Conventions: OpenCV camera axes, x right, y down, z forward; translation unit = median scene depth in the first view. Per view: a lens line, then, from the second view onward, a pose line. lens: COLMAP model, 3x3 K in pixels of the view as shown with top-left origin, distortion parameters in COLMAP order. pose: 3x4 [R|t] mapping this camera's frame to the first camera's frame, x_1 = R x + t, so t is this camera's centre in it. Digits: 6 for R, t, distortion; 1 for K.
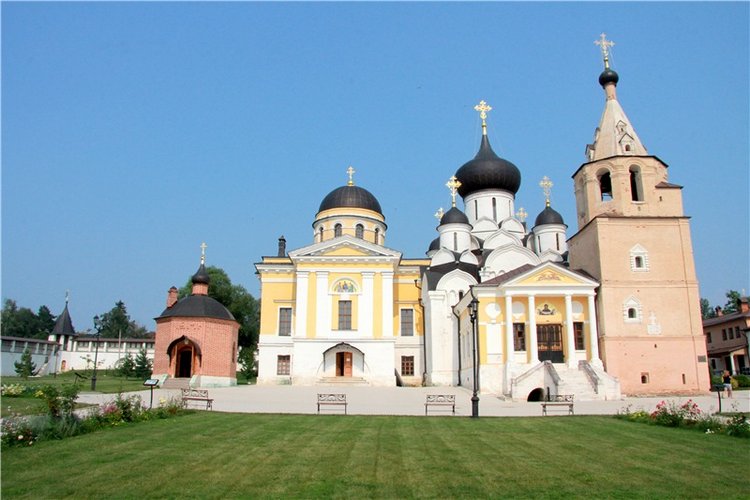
lens RADIAL K [[579.6, 0, 380.6], [0, 579.6, 250.7], [0, 0, 1]] dist [-0.184855, 0.142958]
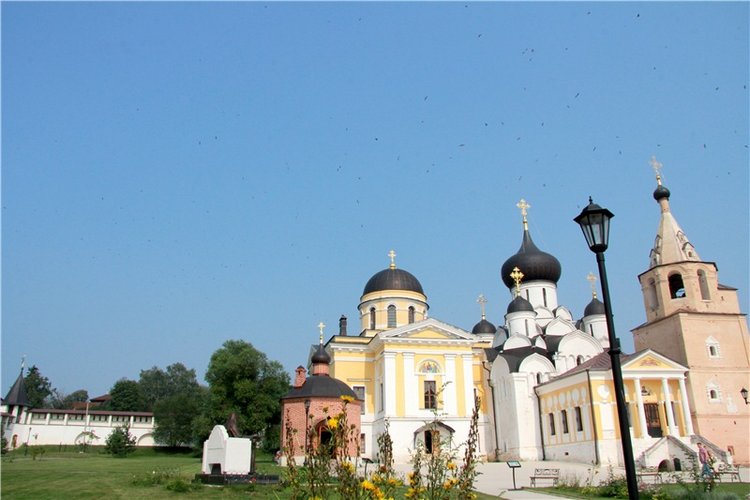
lens RADIAL K [[579.6, 0, 376.8], [0, 579.6, 250.8], [0, 0, 1]] dist [-0.184855, 0.142958]
pose [[0.980512, 0.061750, 0.186504, -0.377546], [-0.037952, 0.990973, -0.128577, -0.010887], [-0.192760, 0.118993, 0.974004, -0.027520]]
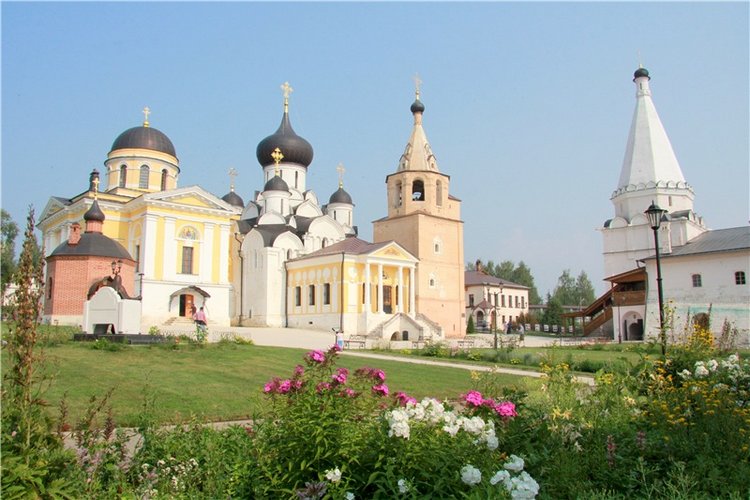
lens RADIAL K [[579.6, 0, 374.6], [0, 579.6, 260.8], [0, 0, 1]] dist [-0.184855, 0.142958]
pose [[0.737166, 0.082414, 0.670667, -0.529969], [-0.164096, 0.984656, 0.059368, -0.008068], [-0.655484, -0.153817, 0.739379, -0.013806]]
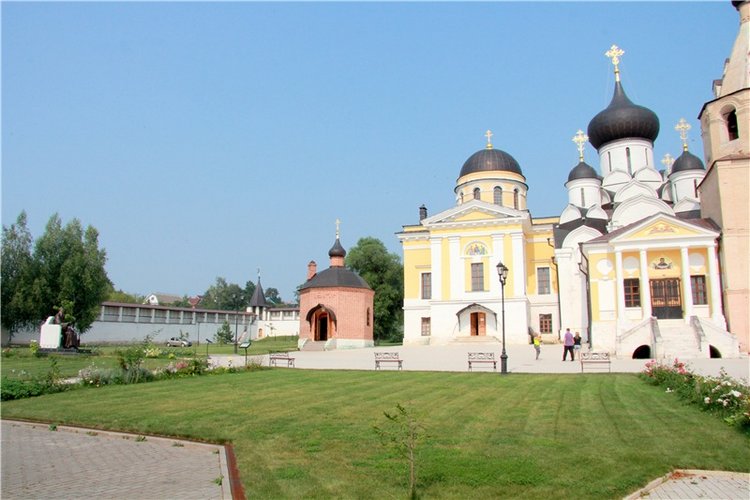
lens RADIAL K [[579.6, 0, 380.1], [0, 579.6, 254.4], [0, 0, 1]] dist [-0.184855, 0.142958]
pose [[0.940388, -0.058743, -0.334993, 0.126391], [0.083646, 0.994664, 0.060390, -0.006537], [0.329658, -0.084811, 0.940283, -0.029767]]
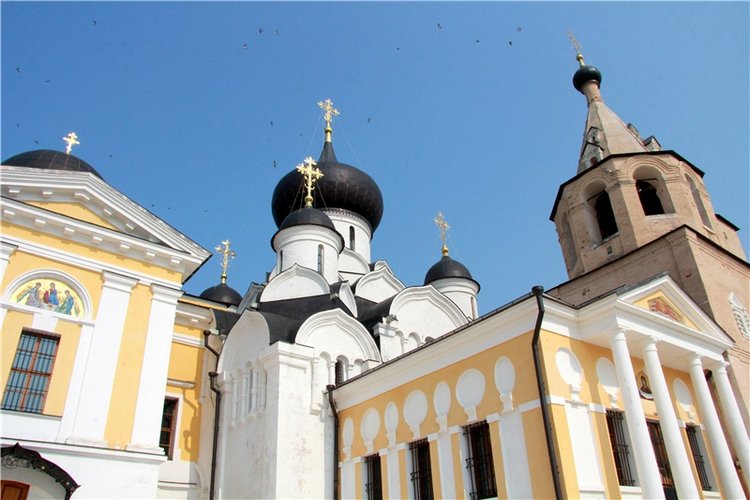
lens RADIAL K [[579.6, 0, 373.9], [0, 579.6, 250.5], [0, 0, 1]] dist [-0.184855, 0.142958]
pose [[0.801006, 0.281198, 0.528505, -0.094565], [-0.114579, 0.938509, -0.325688, 0.131128], [-0.587590, 0.200322, 0.783970, 0.616098]]
